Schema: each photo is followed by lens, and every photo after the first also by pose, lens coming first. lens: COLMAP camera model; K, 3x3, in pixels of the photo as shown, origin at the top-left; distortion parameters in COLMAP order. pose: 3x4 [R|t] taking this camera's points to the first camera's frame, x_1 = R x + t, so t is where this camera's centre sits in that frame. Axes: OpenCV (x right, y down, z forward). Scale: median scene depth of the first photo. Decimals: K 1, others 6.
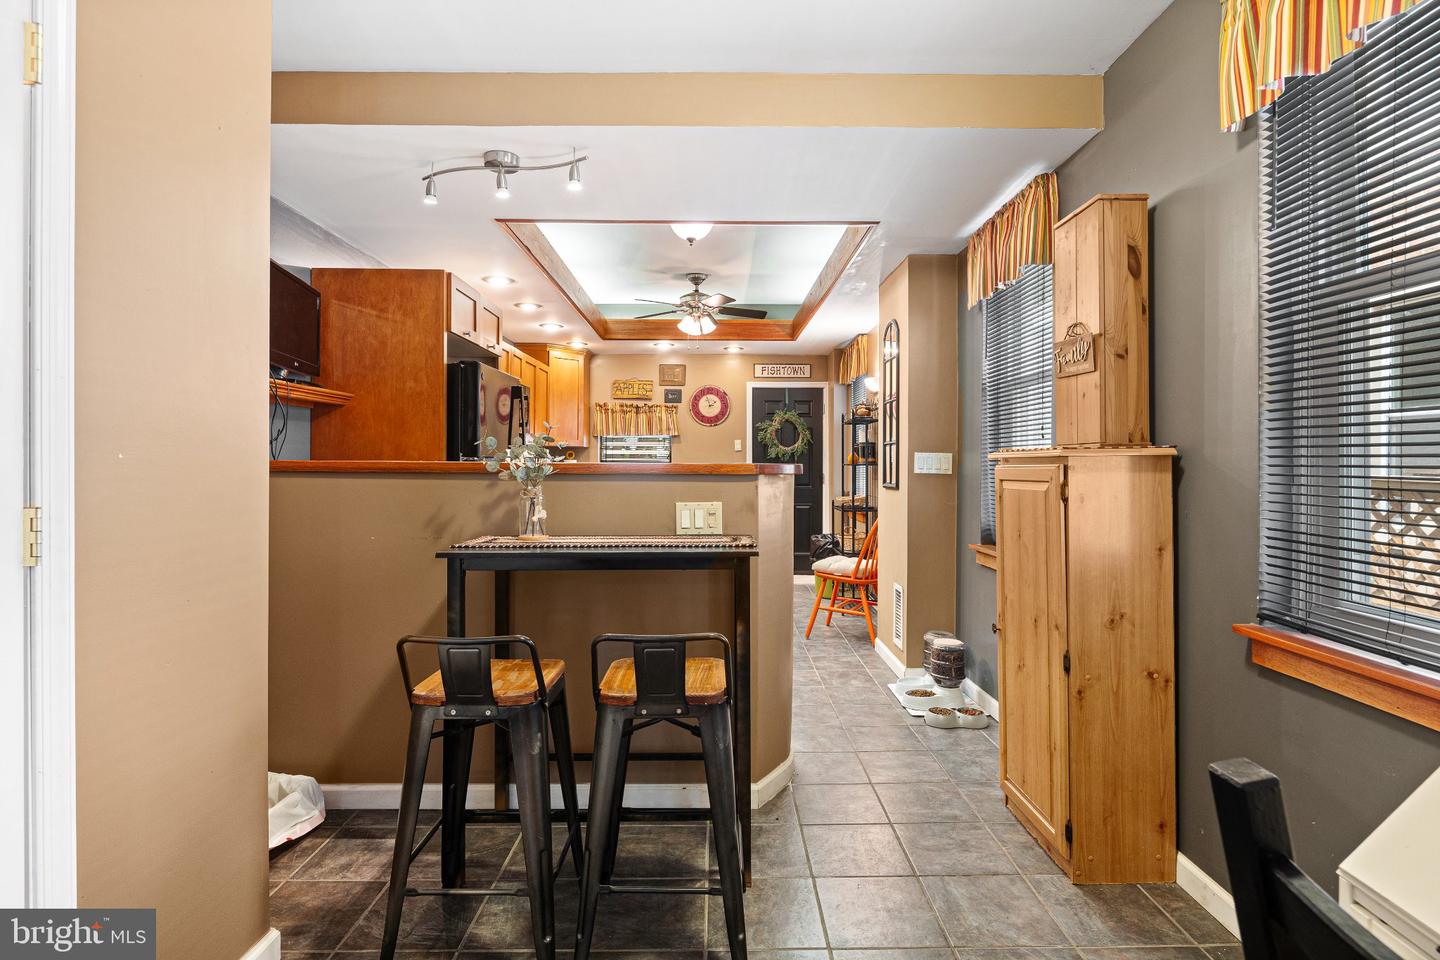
lens RADIAL K [[704.1, 0, 721.9], [0, 704.1, 471.3], [0, 0, 1]] dist [-0.000546, -0.000017]
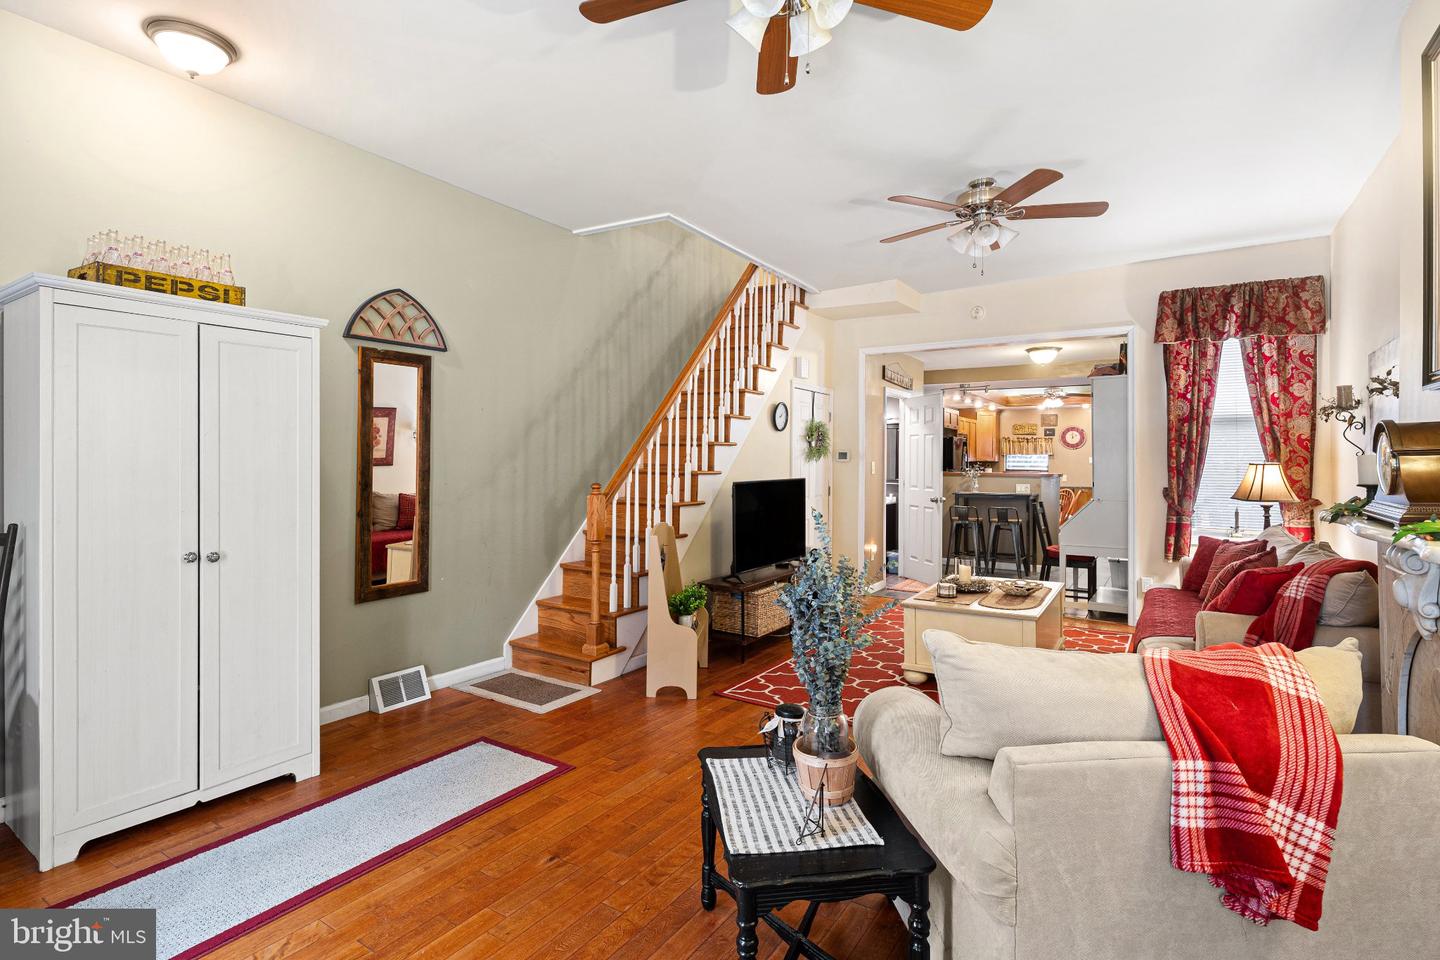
lens RADIAL K [[704.1, 0, 721.1], [0, 704.1, 471.6], [0, 0, 1]] dist [-0.000546, -0.000017]
pose [[0.835096, 0.006883, -0.550061, 0.210853], [-0.008933, 0.999960, -0.001048, -0.000635], [0.550031, 0.005789, 0.835124, -0.901550]]
